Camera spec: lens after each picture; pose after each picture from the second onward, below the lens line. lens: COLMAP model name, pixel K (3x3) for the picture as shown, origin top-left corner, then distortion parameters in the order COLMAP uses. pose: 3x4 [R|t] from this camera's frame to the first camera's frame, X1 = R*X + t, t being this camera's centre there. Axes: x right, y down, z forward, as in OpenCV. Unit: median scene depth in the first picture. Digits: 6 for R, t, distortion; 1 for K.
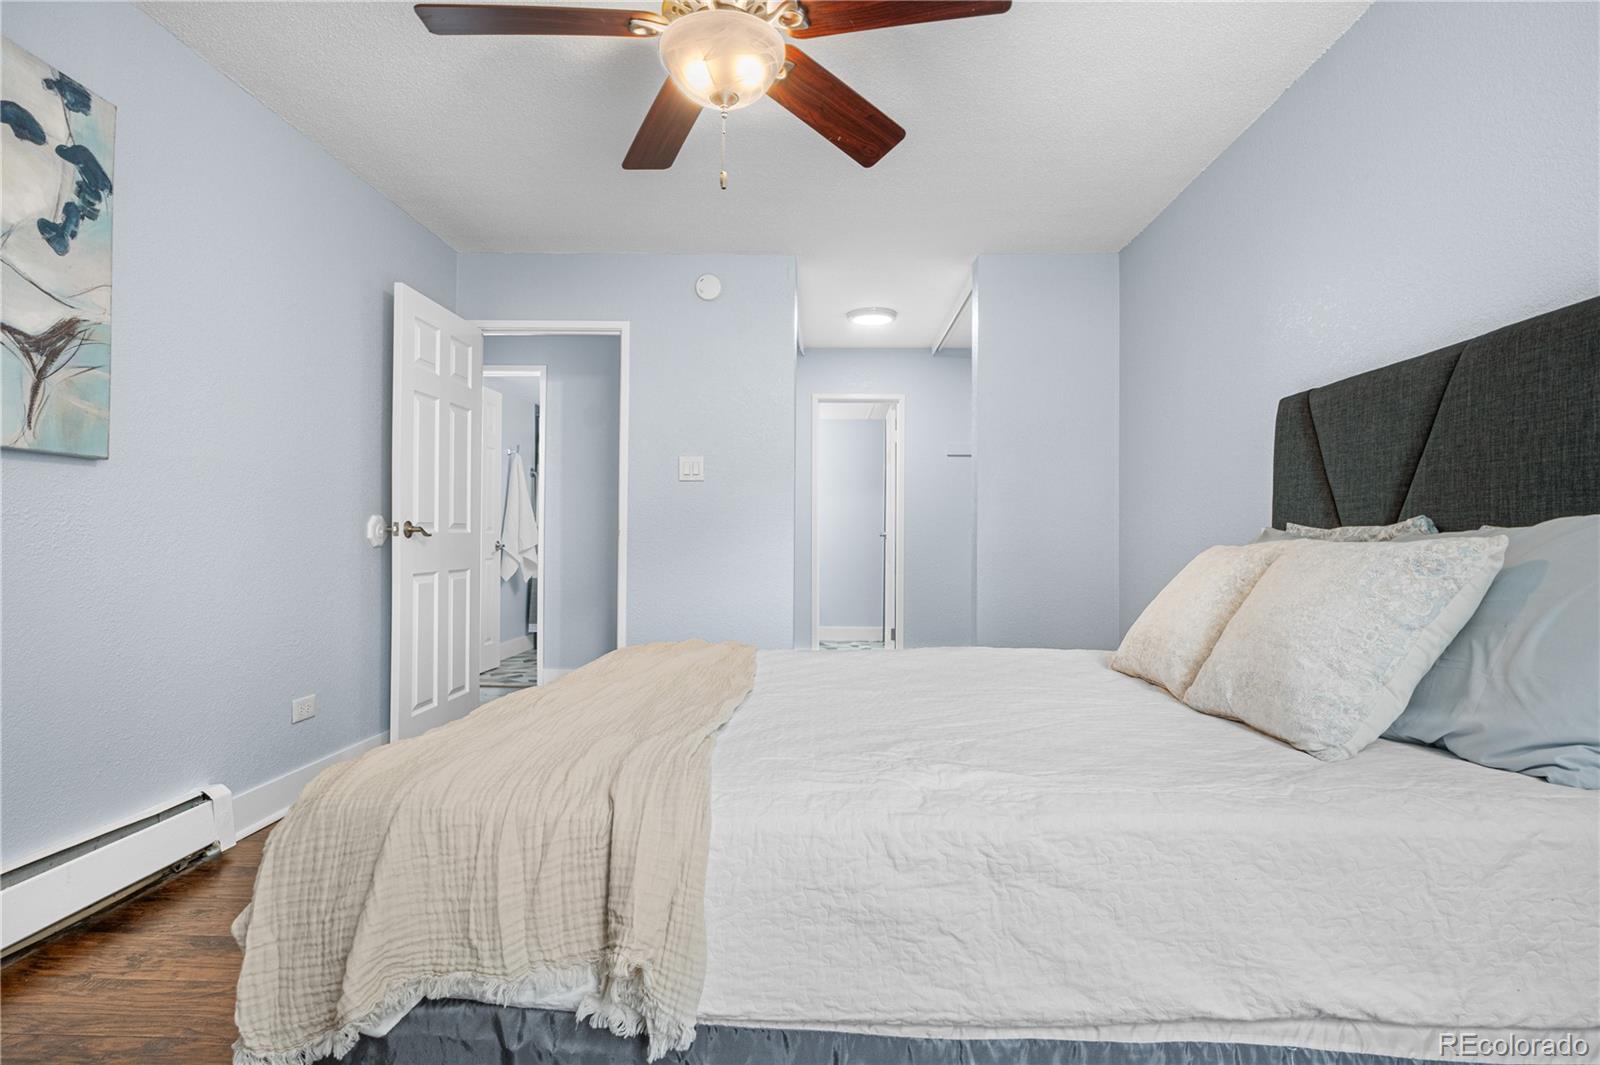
lens RADIAL K [[804.0, 0, 801.0], [0, 804.0, 536.0], [0, 0, 1]] dist [0.000085, -0.000124]
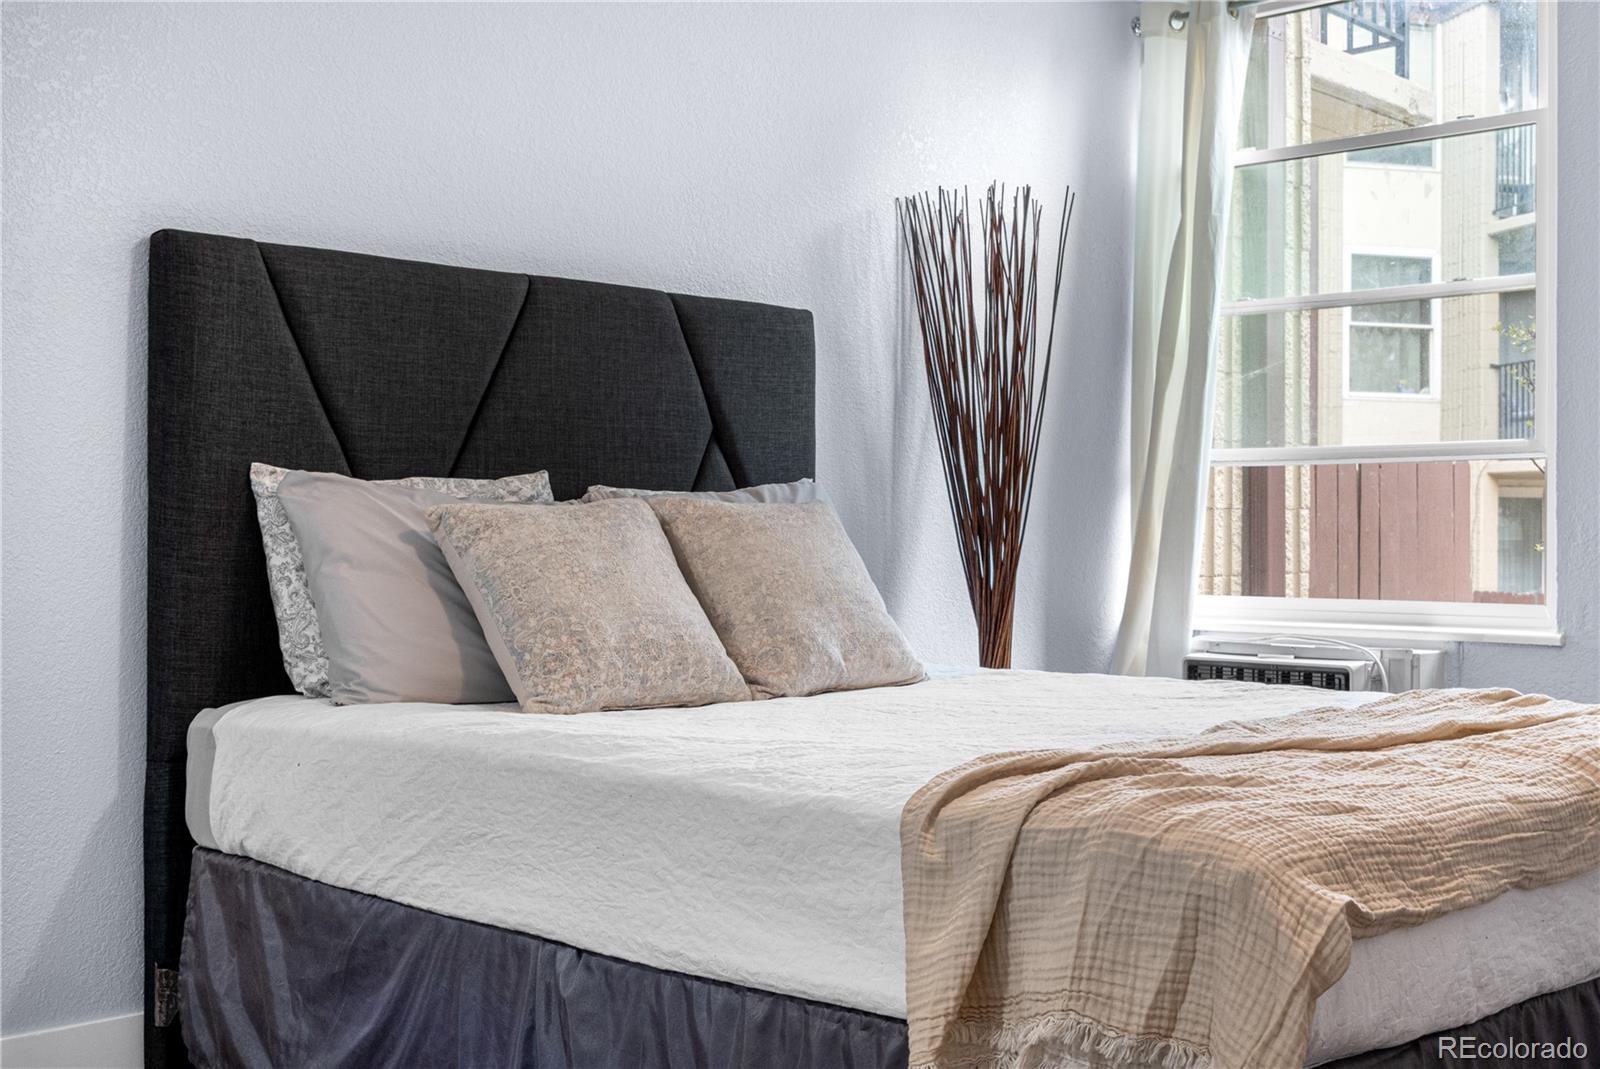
lens RADIAL K [[1940.1, 0, 800.0], [0, 1940.1, 534.0], [0, 0, 1]] dist [0.002074, 0.000000]
pose [[-0.743813, -0.005937, 0.668361, -0.866632], [-0.011359, 0.999928, -0.003759, 0.049969], [-0.668291, -0.010388, -0.743827, 2.465570]]
